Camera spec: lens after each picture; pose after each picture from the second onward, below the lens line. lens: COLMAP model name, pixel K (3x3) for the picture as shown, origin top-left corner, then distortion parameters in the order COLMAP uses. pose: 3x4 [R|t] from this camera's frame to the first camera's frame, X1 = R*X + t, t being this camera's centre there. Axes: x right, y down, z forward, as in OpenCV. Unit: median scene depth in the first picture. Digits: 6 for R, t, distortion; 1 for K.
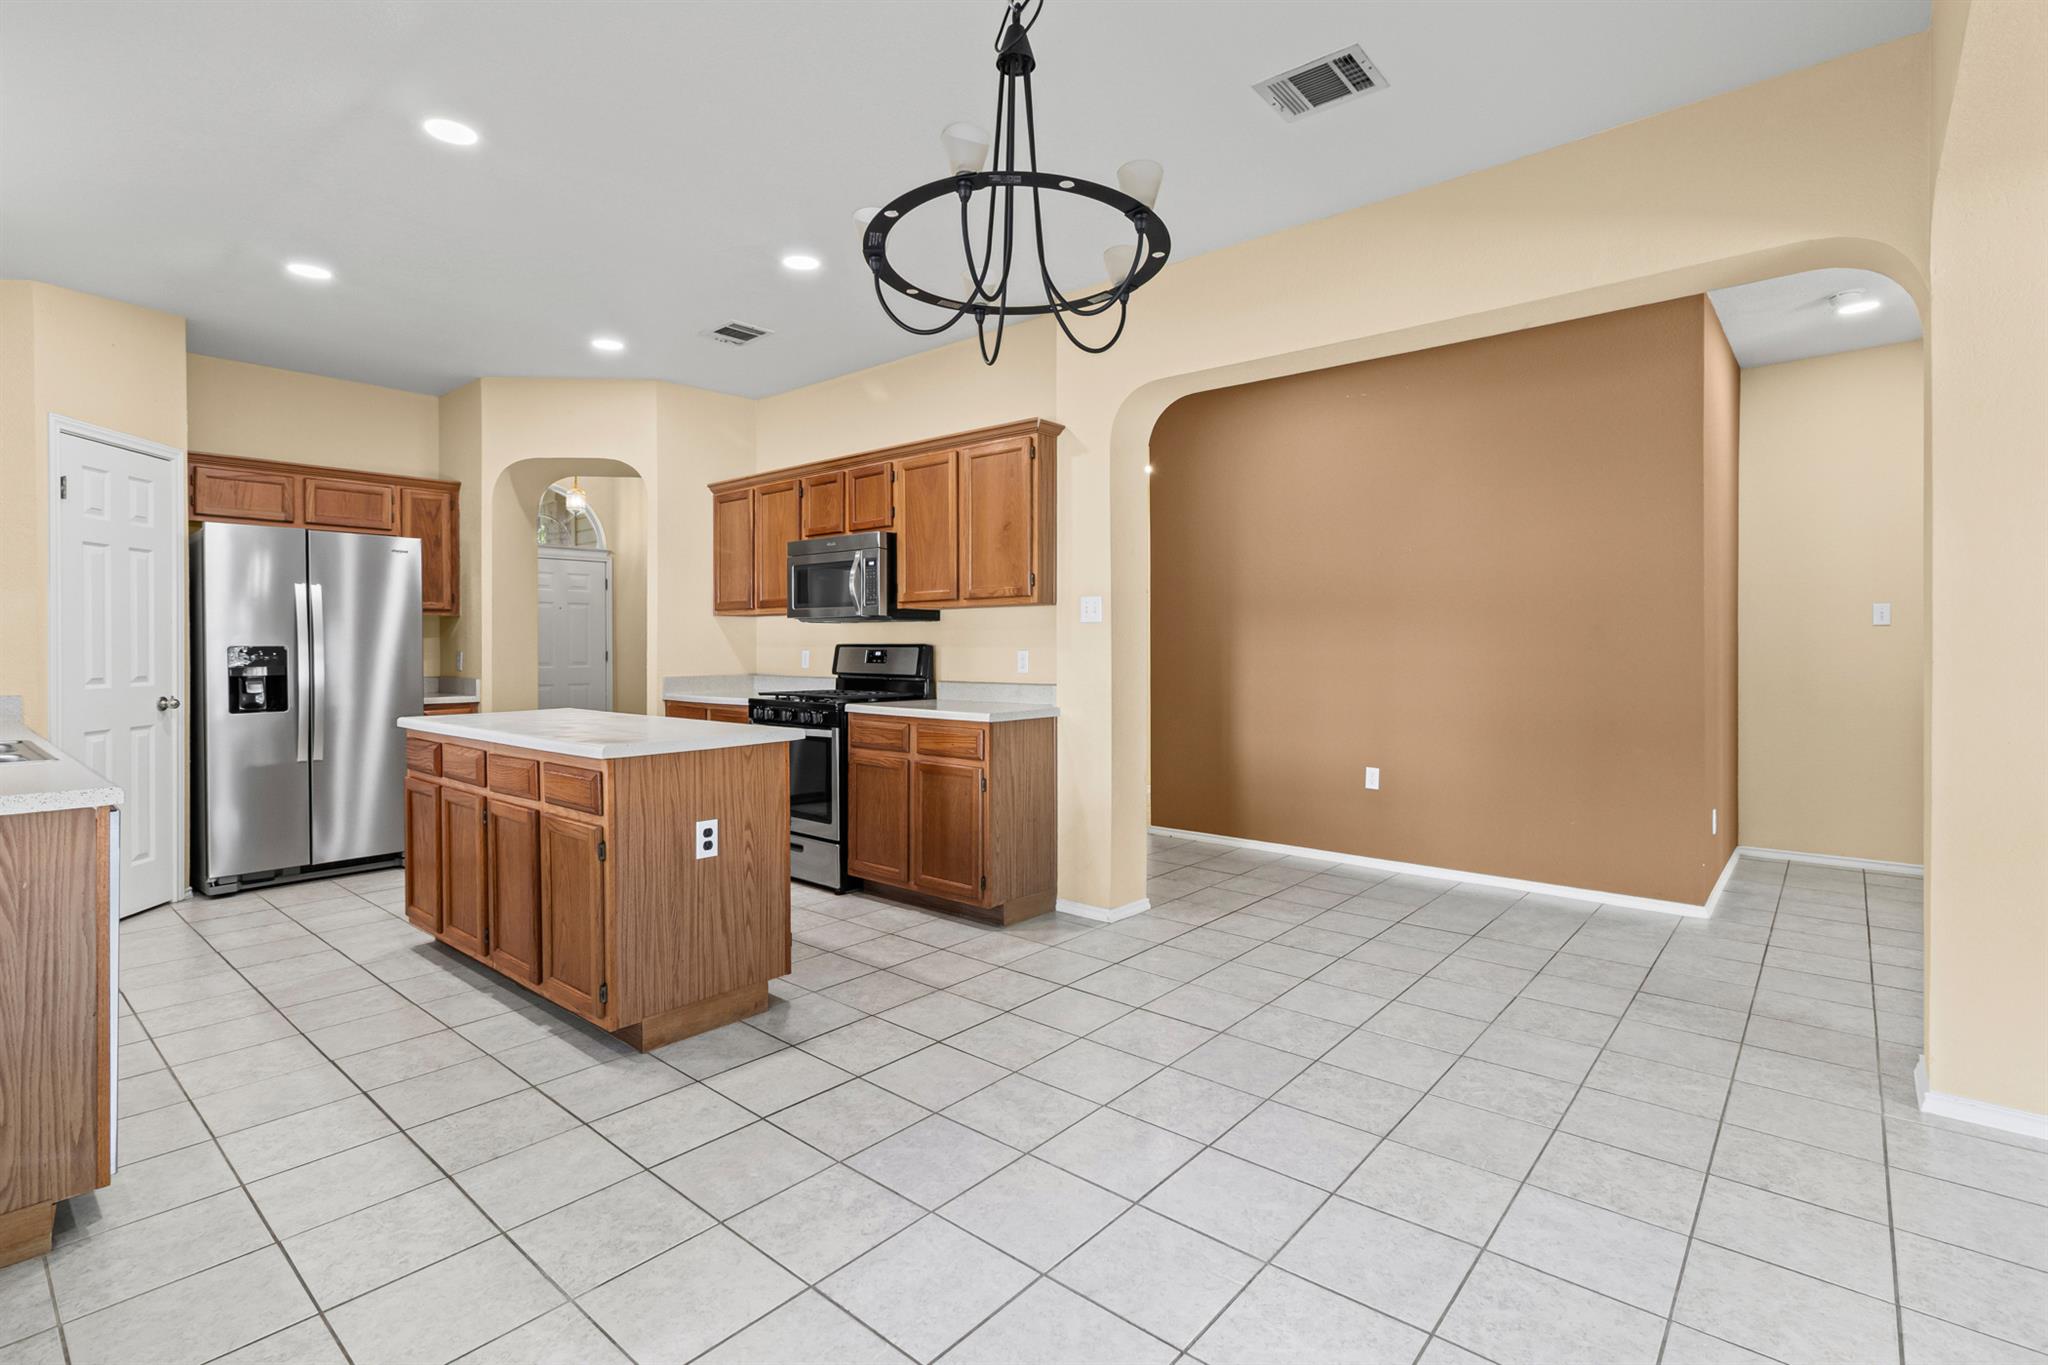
lens RADIAL K [[947.8, 0, 1031.9], [0, 947.8, 652.6], [0, 0, 1]] dist [-0.001392, 0.001599]
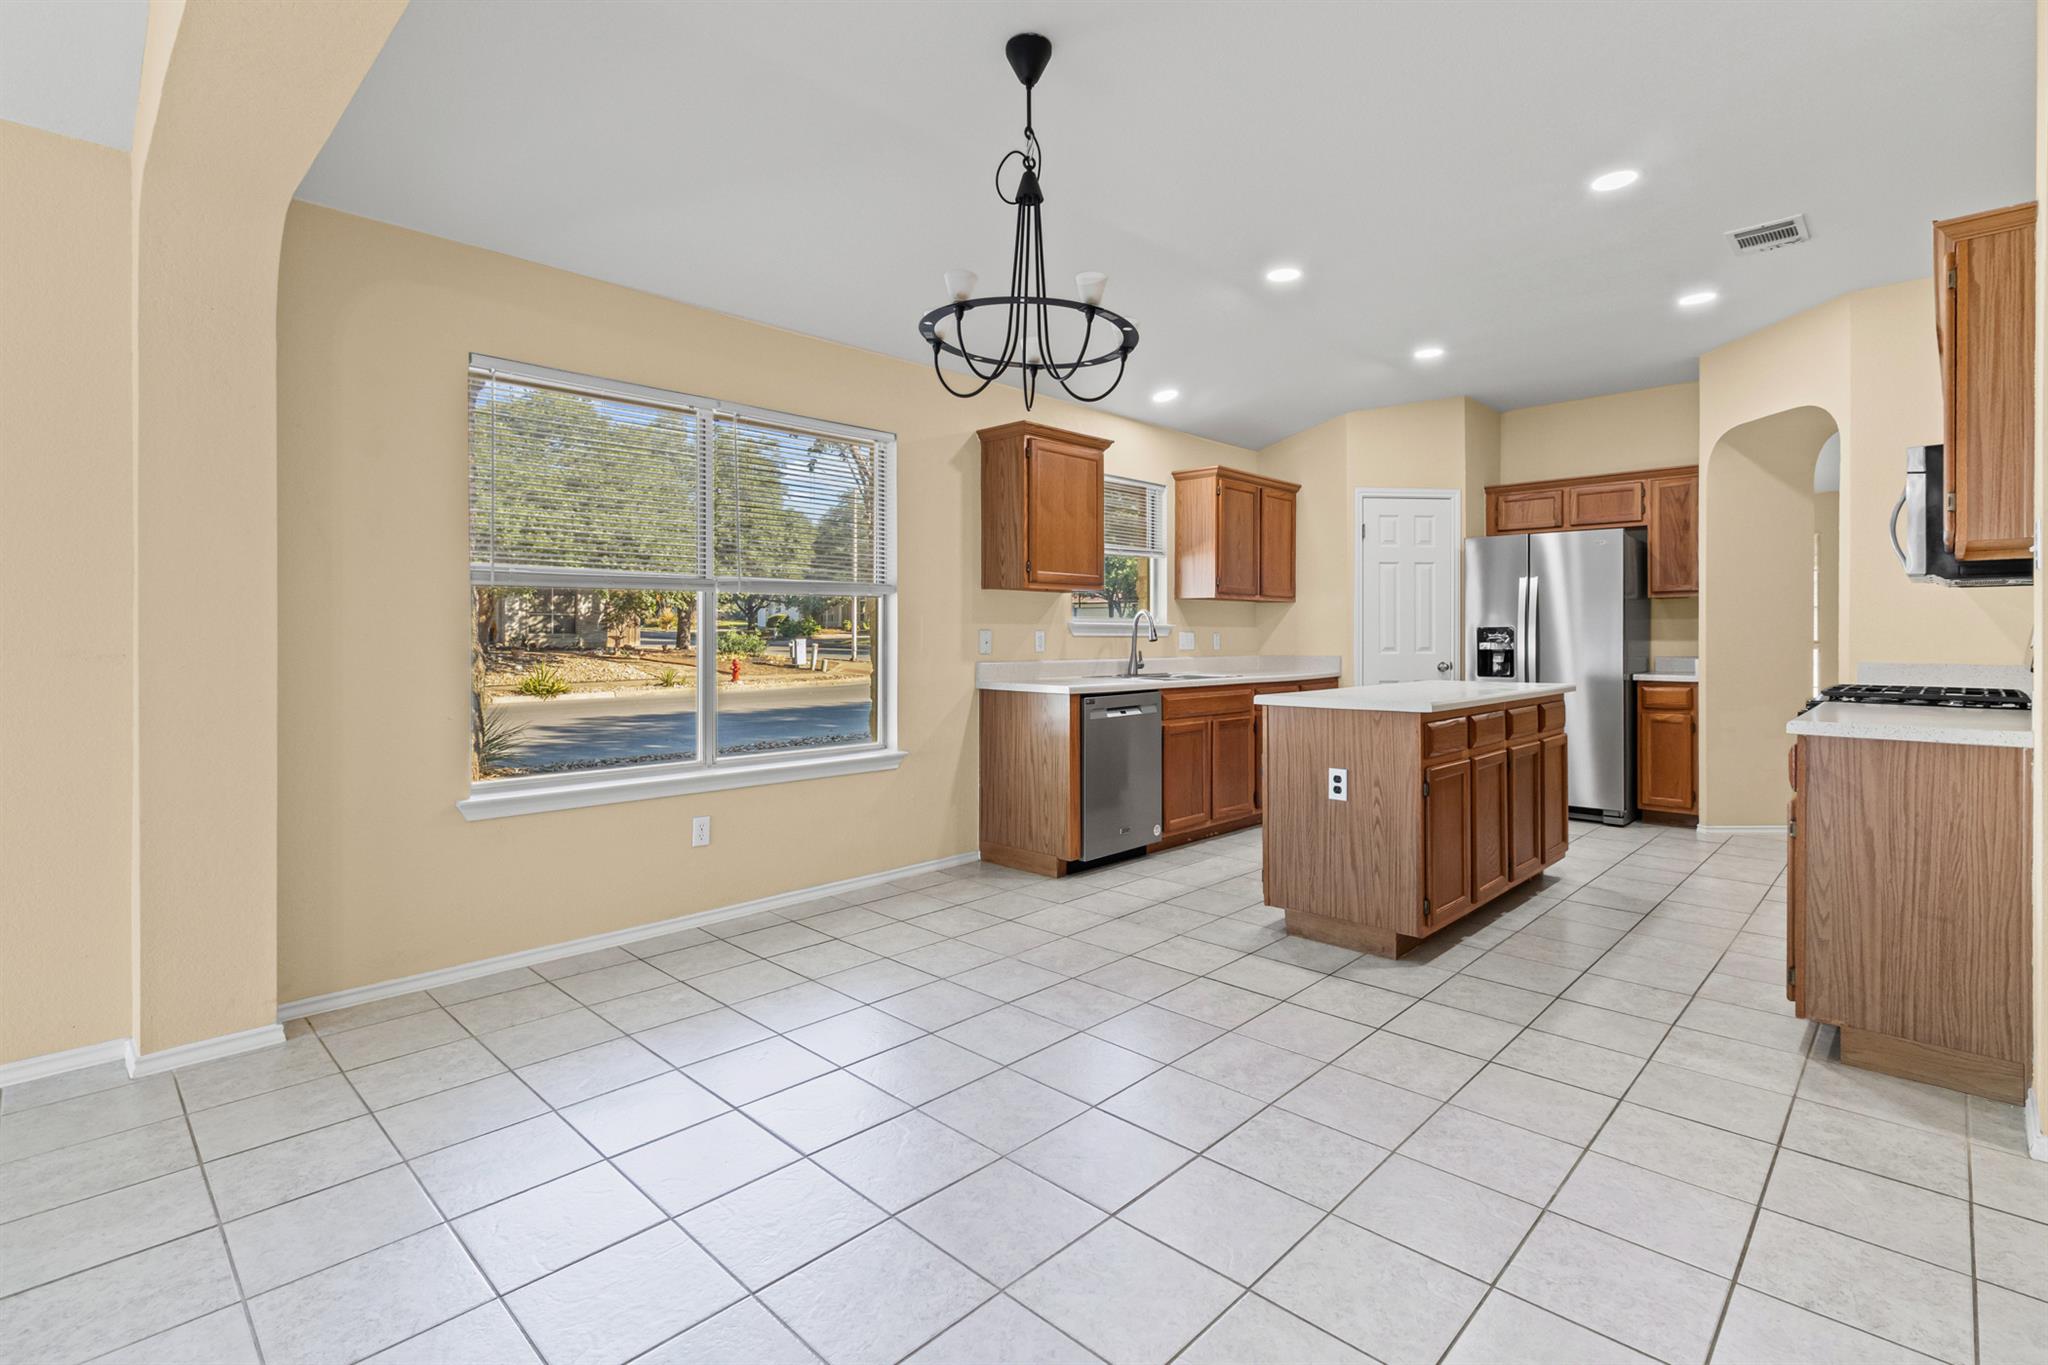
lens RADIAL K [[947.8, 0, 1030.0], [0, 947.8, 630.7], [0, 0, 1]] dist [-0.001392, 0.001599]
pose [[-0.061639, -0.003386, -0.998093, 0.558523], [-0.006553, 0.999974, -0.002988, 0.006550], [0.998077, 0.006356, -0.061660, 0.442236]]
